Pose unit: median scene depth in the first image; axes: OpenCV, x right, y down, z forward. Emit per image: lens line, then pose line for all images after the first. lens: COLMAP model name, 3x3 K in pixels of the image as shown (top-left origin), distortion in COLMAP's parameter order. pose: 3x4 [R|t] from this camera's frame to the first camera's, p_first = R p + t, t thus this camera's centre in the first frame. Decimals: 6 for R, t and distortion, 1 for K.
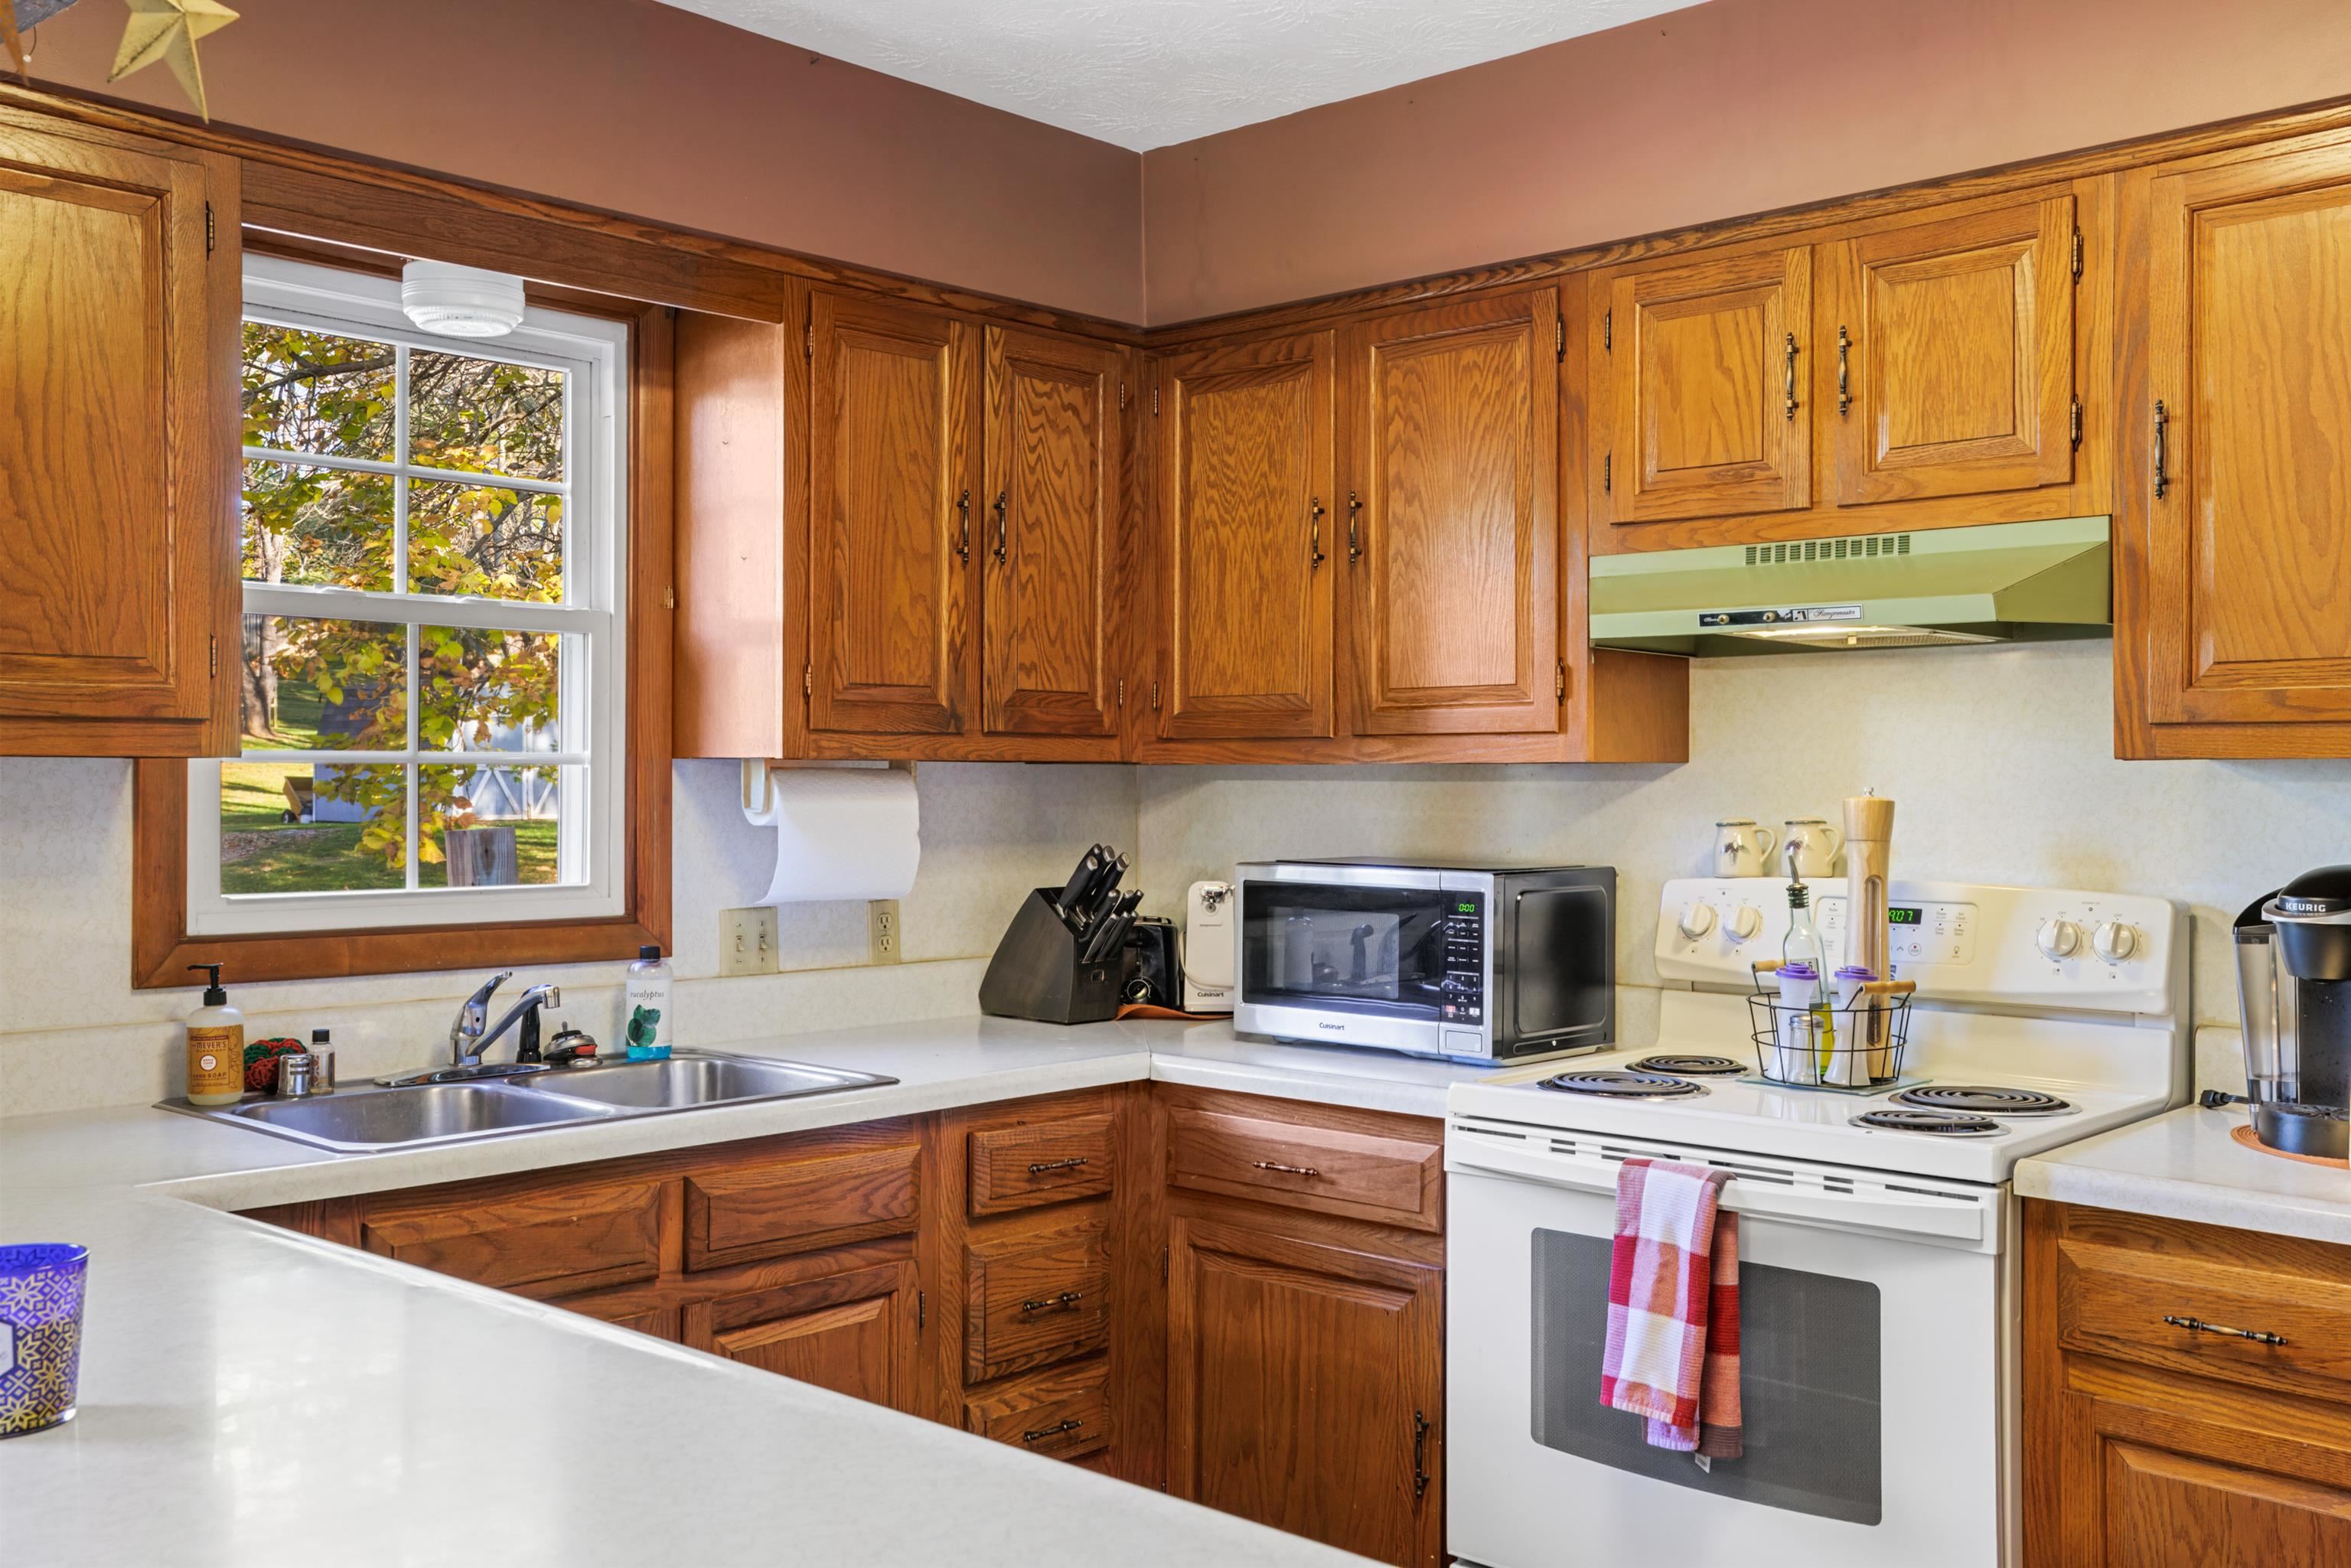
lens RADIAL K [[2240.2, 0, 1184.2], [0, 2240.2, 771.3], [0, 0, 1]] dist [0.068737, 0.023038]
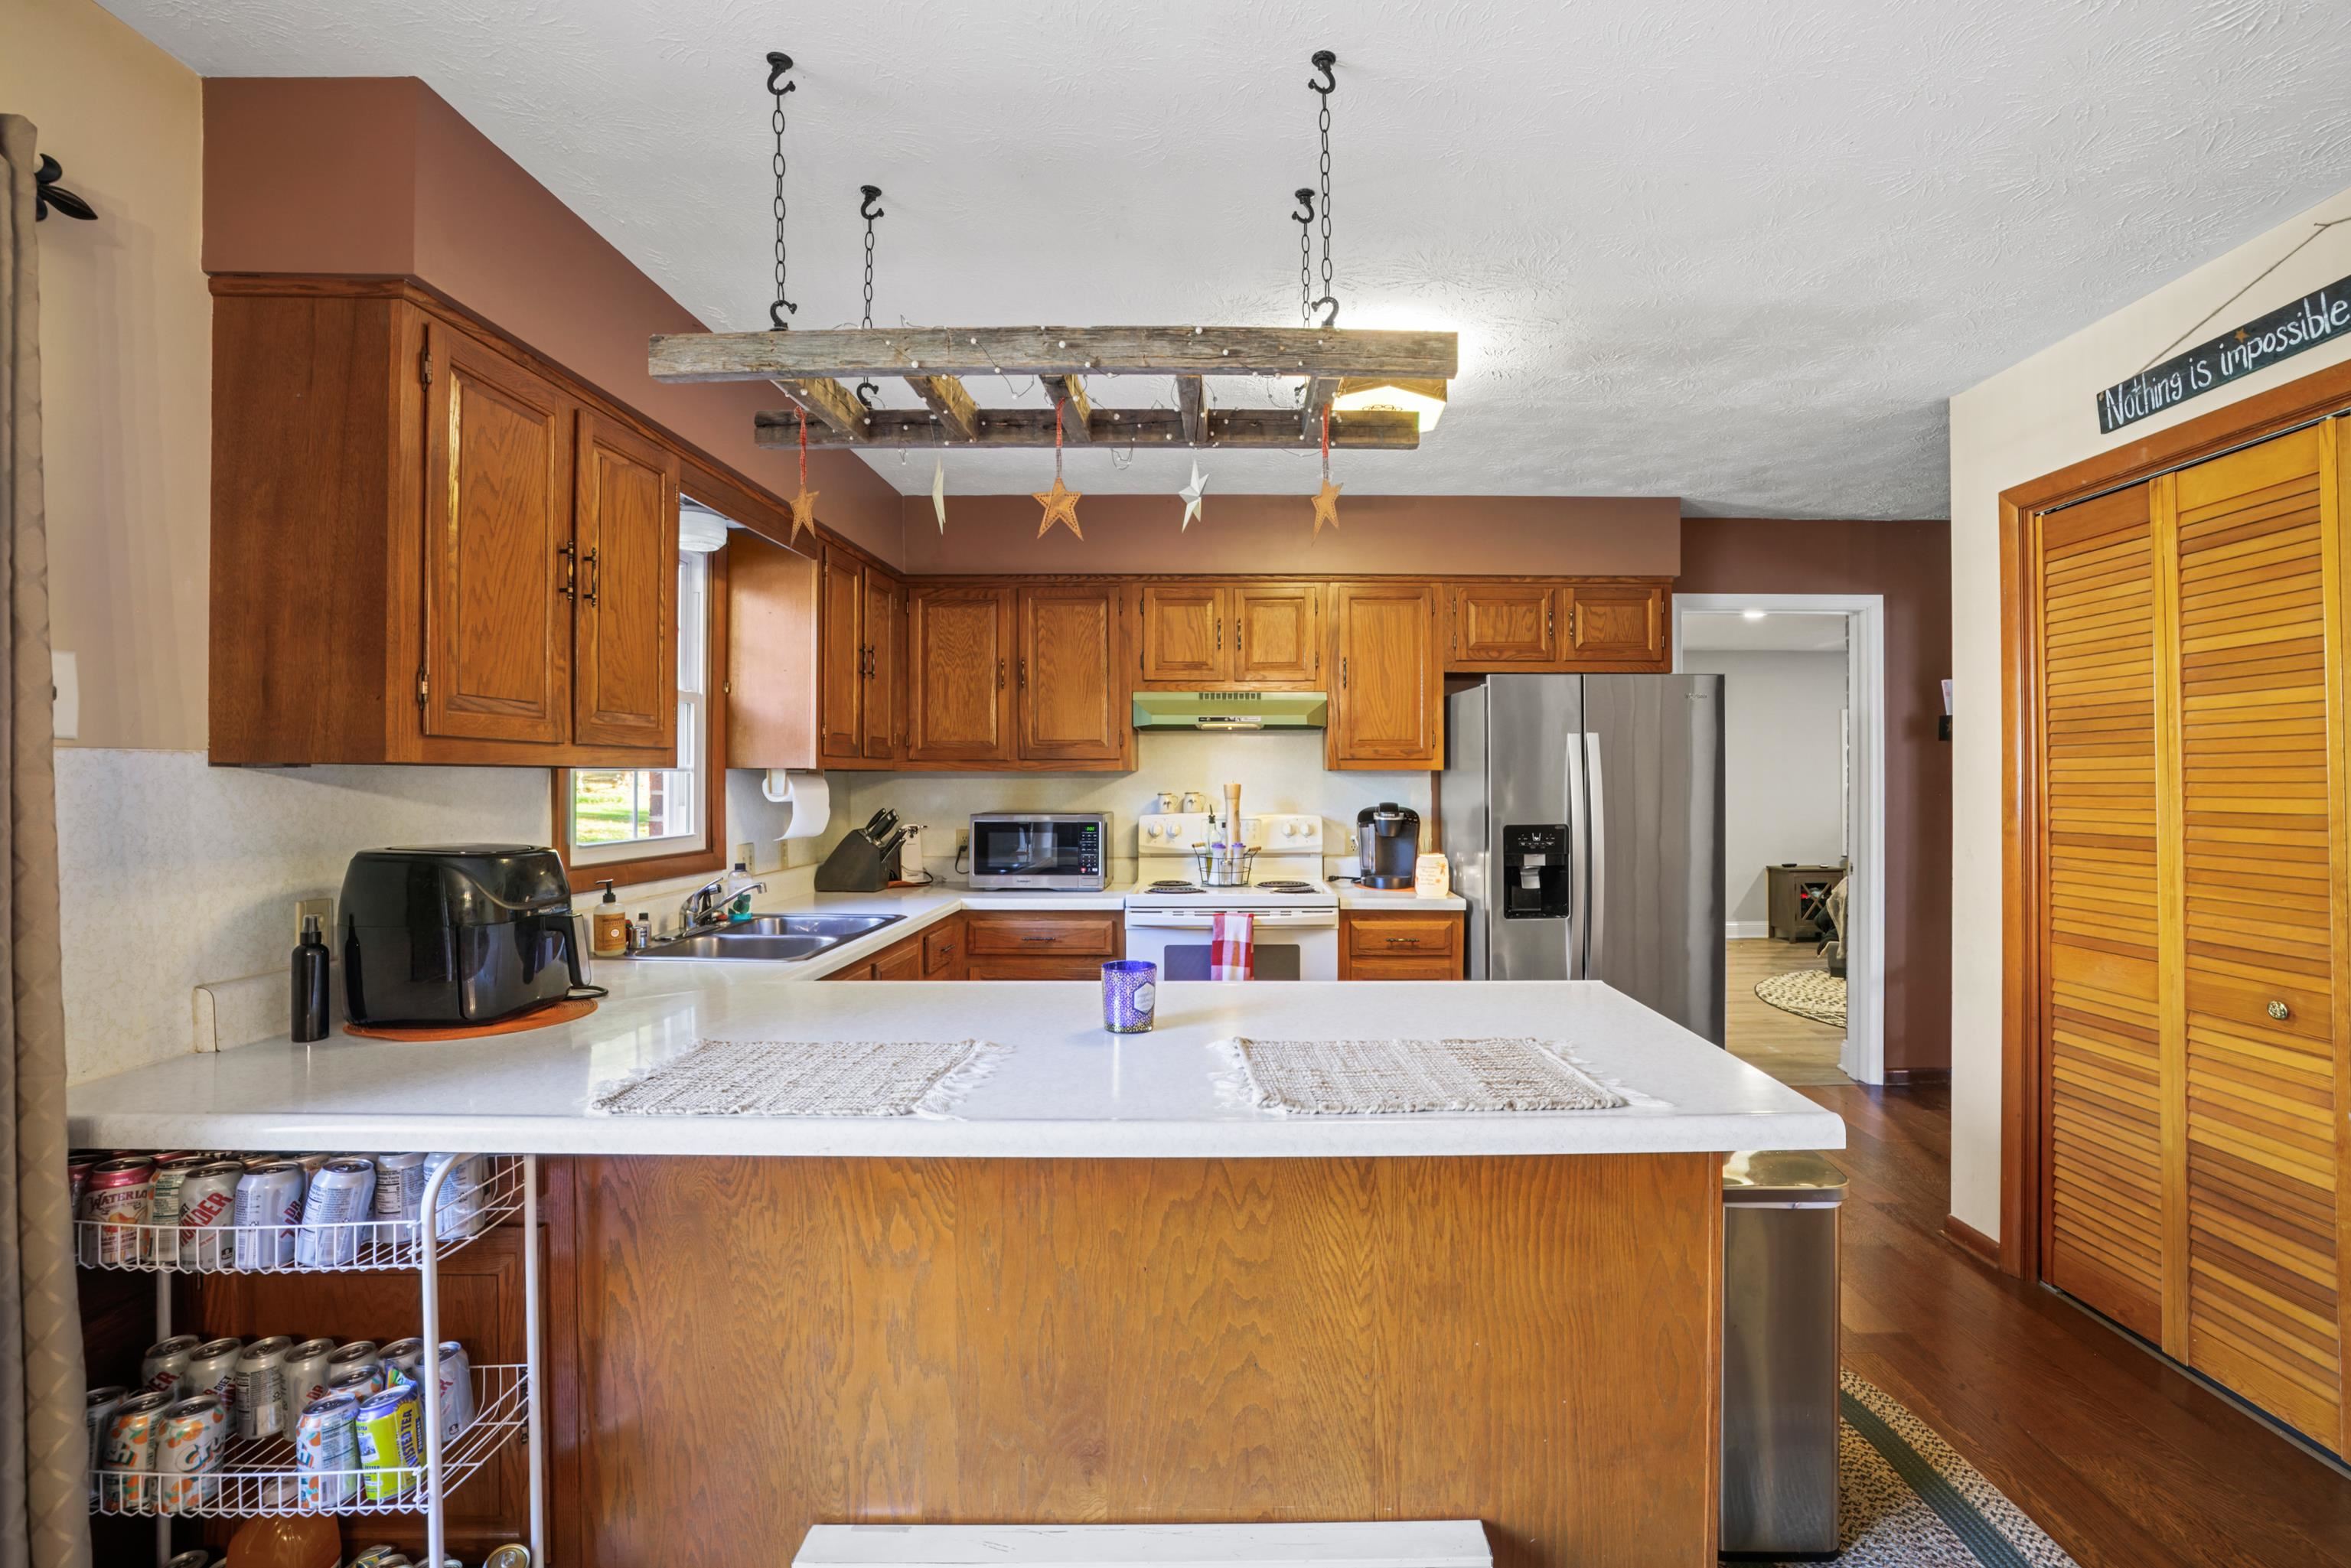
lens RADIAL K [[1047.5, 0, 1248.3], [0, 1047.5, 772.7], [0, 0, 1]] dist [-0.002321, -0.000135]
pose [[0.730587, -0.000202, 0.682819, -0.566634], [0.001031, 0.999999, -0.000808, -0.000873], [-0.682818, 0.001295, 0.730587, 0.021362]]
